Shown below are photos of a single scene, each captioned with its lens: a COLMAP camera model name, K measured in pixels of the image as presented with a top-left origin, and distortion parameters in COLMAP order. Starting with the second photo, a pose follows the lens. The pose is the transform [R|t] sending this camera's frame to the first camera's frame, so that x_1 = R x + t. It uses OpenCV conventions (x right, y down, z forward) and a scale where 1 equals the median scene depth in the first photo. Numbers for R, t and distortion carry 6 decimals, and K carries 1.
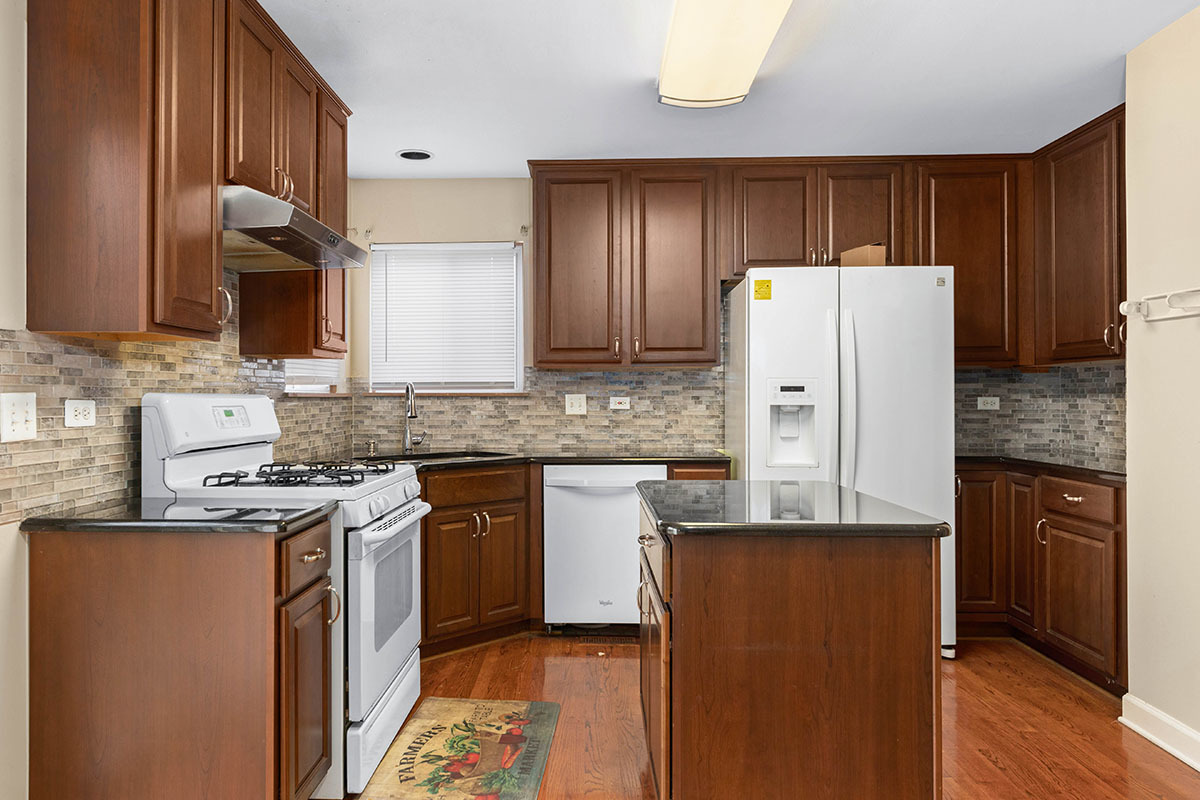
lens RADIAL K [[774.4, 0, 544.3], [0, 774.4, 394.6], [0, 0, 1]] dist [0.003813, 0.000952]
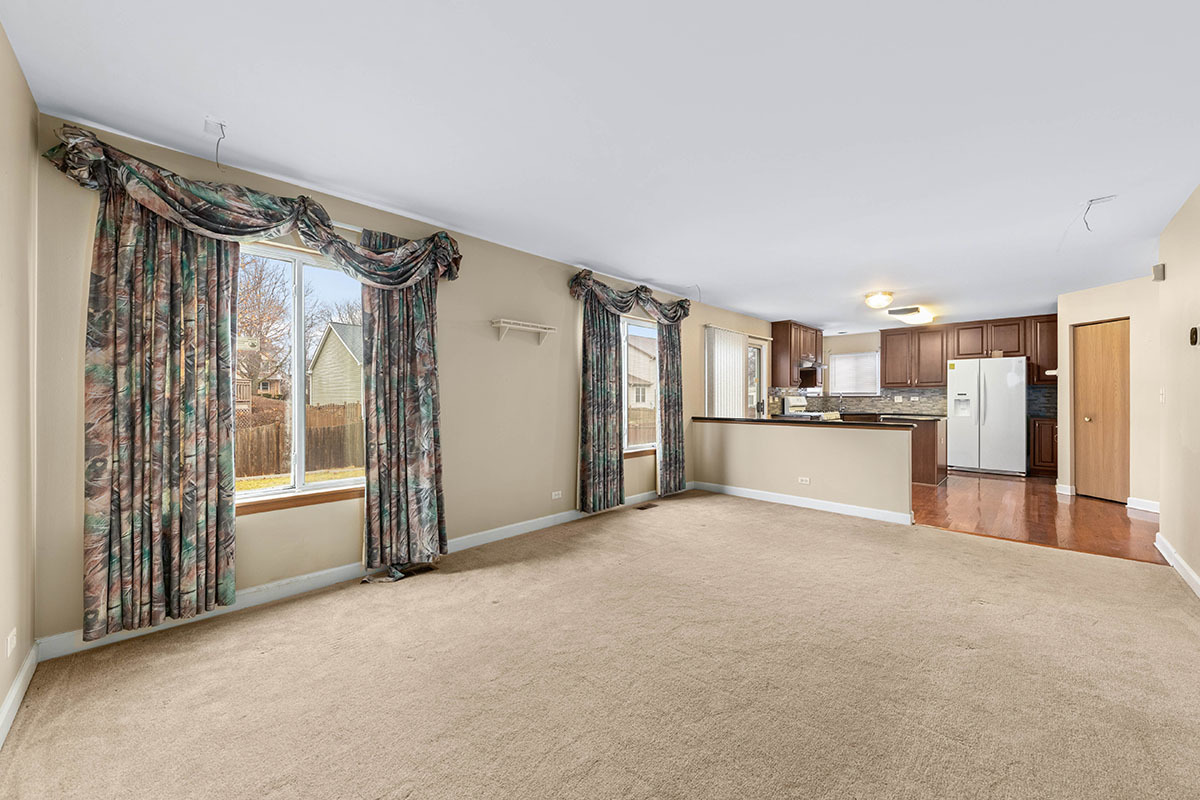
lens RADIAL K [[442.3, 0, 589.8], [0, 442.3, 398.6], [0, 0, 1]] dist [-0.000514, -0.000191]
pose [[0.742744, 0.002760, -0.669570, 0.409287], [0.000998, 0.999986, 0.005229, -0.000561], [0.669575, -0.004552, 0.742731, -1.617039]]
